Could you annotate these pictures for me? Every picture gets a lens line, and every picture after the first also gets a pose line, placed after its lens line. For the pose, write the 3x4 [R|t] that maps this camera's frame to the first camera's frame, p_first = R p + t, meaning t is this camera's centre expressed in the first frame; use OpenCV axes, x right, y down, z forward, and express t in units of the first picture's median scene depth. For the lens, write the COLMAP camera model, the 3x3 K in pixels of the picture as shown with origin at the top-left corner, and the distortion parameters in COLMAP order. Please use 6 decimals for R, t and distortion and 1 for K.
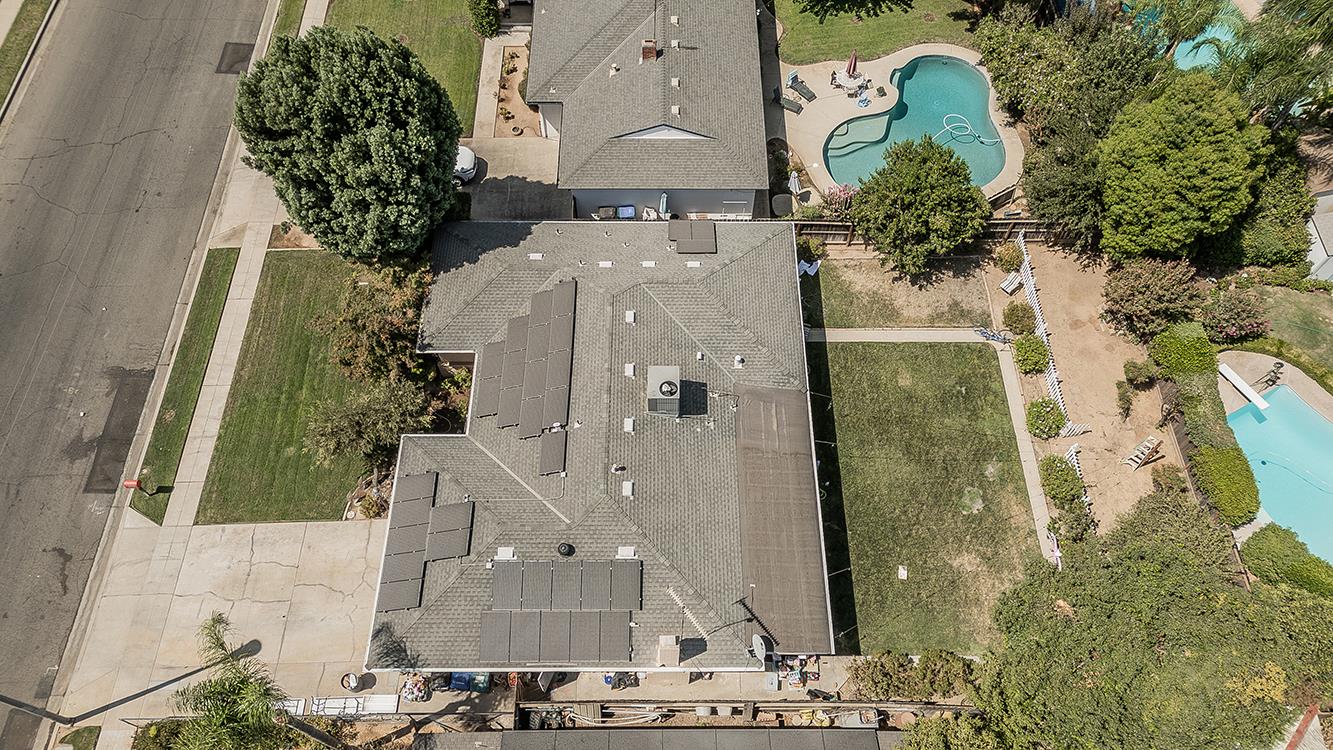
lens RADIAL K [[924.4, 0, 656.9], [0, 924.4, 378.5], [0, 0, 1]] dist [0.044290, -0.003668]
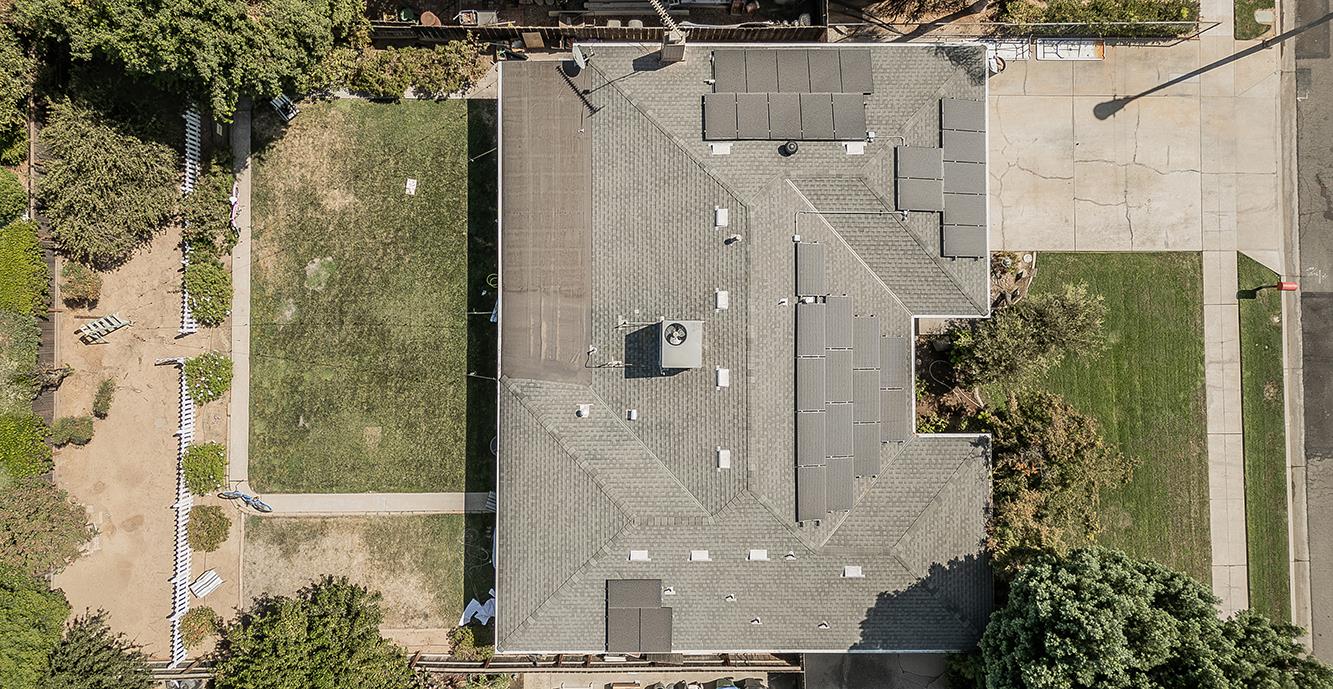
lens RADIAL K [[971.1, 0, 656.2], [0, 971.1, 294.6], [0, 0, 1]] dist [0.043197, -0.007072]
pose [[-0.999854, 0.001682, -0.016985, 0.038851], [-0.010479, -0.846001, 0.533078, -0.363182], [-0.013473, 0.533178, 0.845896, 0.231397]]
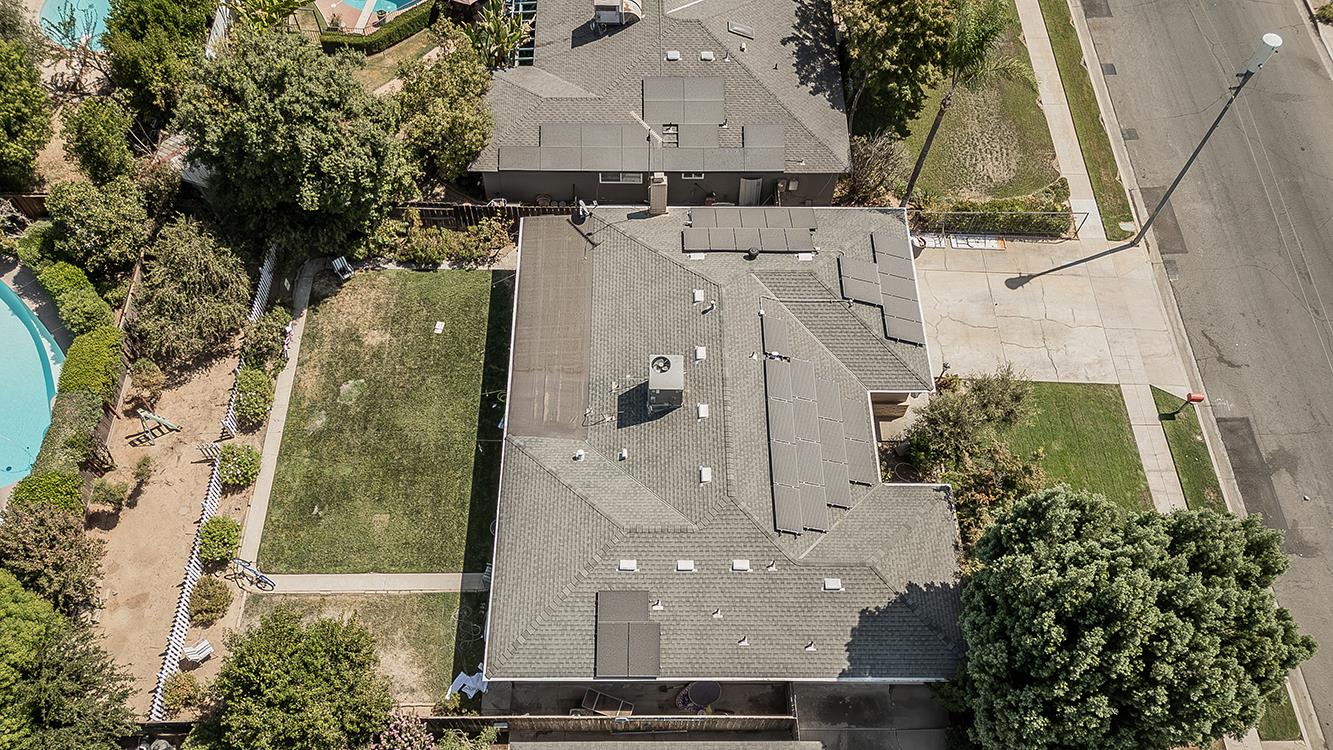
lens RADIAL K [[999.2, 0, 660.5], [0, 999.2, 407.1], [0, 0, 1]] dist [0.042929, -0.001395]
pose [[-0.999788, -0.001732, -0.020526, 0.029860], [-0.016989, -0.494144, 0.869214, -0.790286], [-0.011648, 0.869379, 0.494009, 0.469726]]
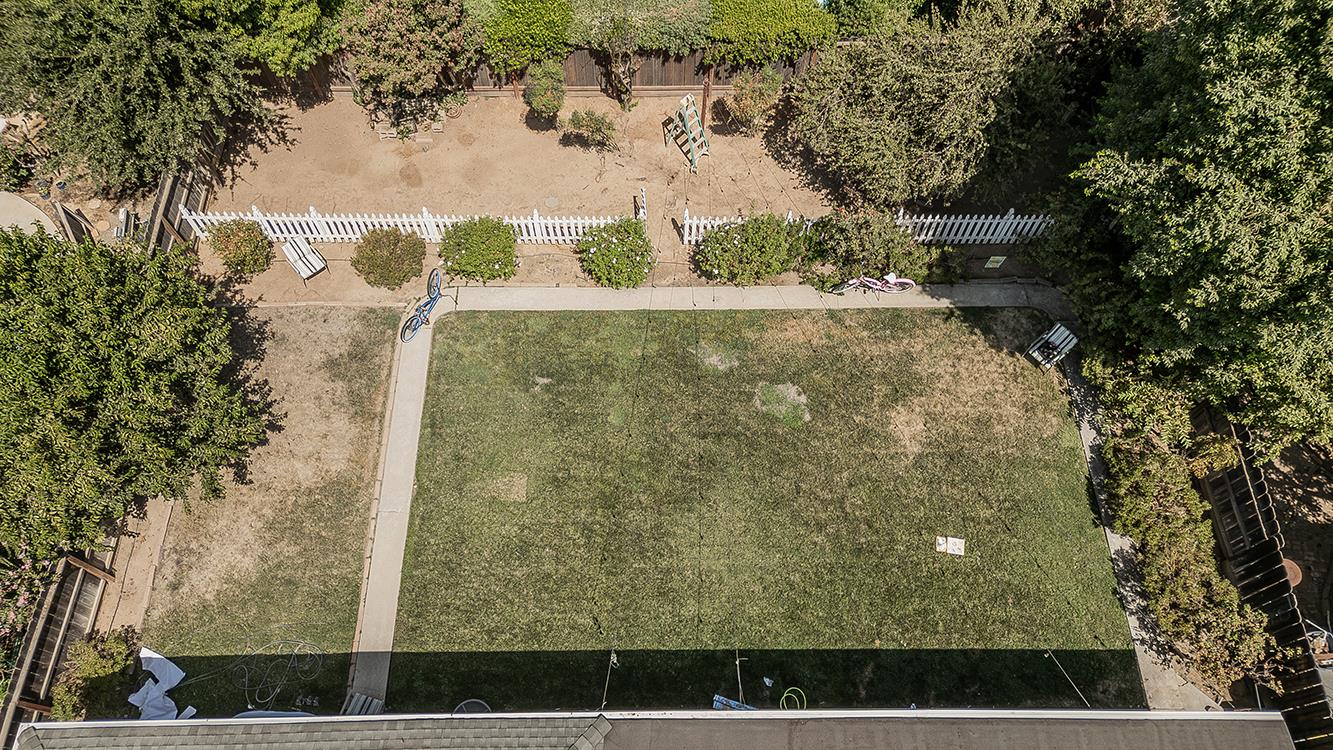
lens RADIAL K [[944.7, 0, 666.5], [0, 944.7, 375.0], [0, 0, 1]] dist [0.049277, 0.000130]
pose [[-0.012846, -0.883069, 0.469068, 0.098142], [0.854887, 0.233625, 0.463235, -0.173098], [-0.518655, 0.406951, 0.751923, 0.607419]]
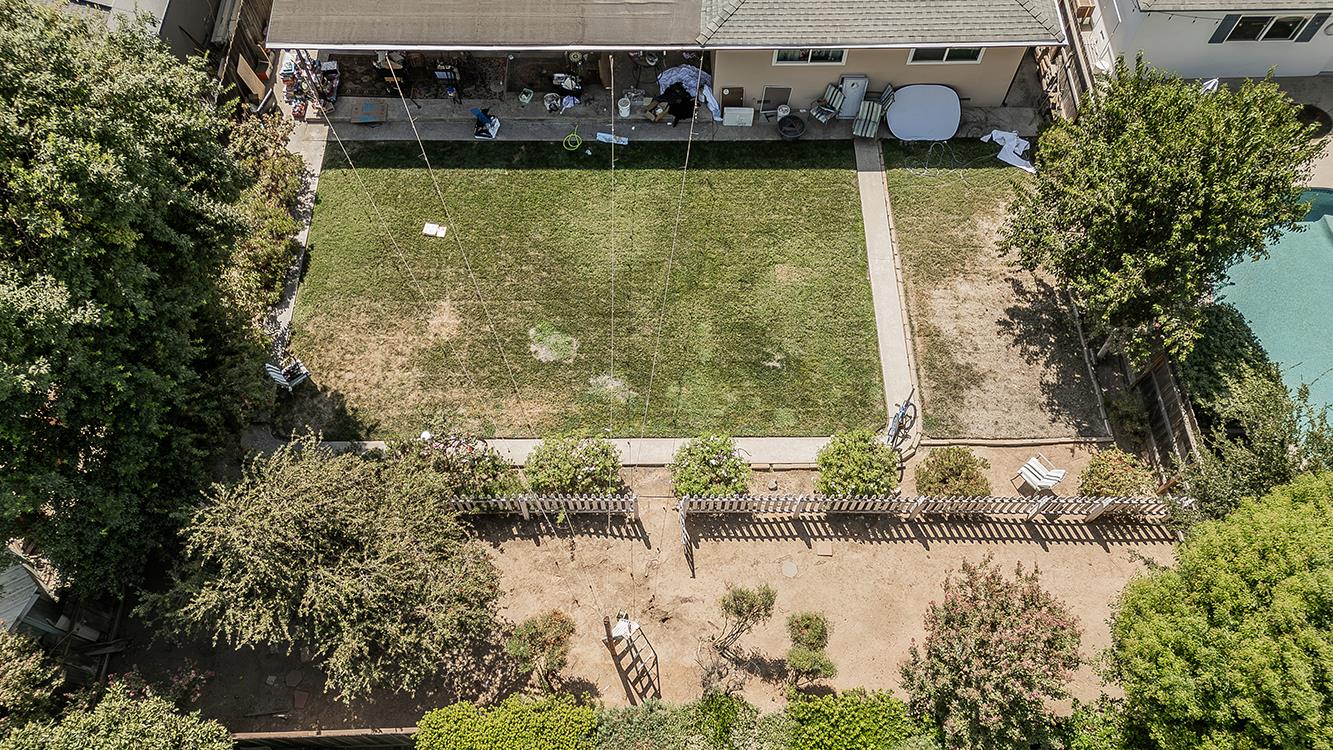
lens RADIAL K [[924.4, 0, 656.9], [0, 924.4, 378.5], [0, 0, 1]] dist [0.044290, -0.003668]
pose [[0.004328, 0.889407, -0.457096, 0.604933], [-0.860996, 0.235795, 0.450652, -0.174477], [0.508594, 0.391607, 0.766796, 0.584333]]
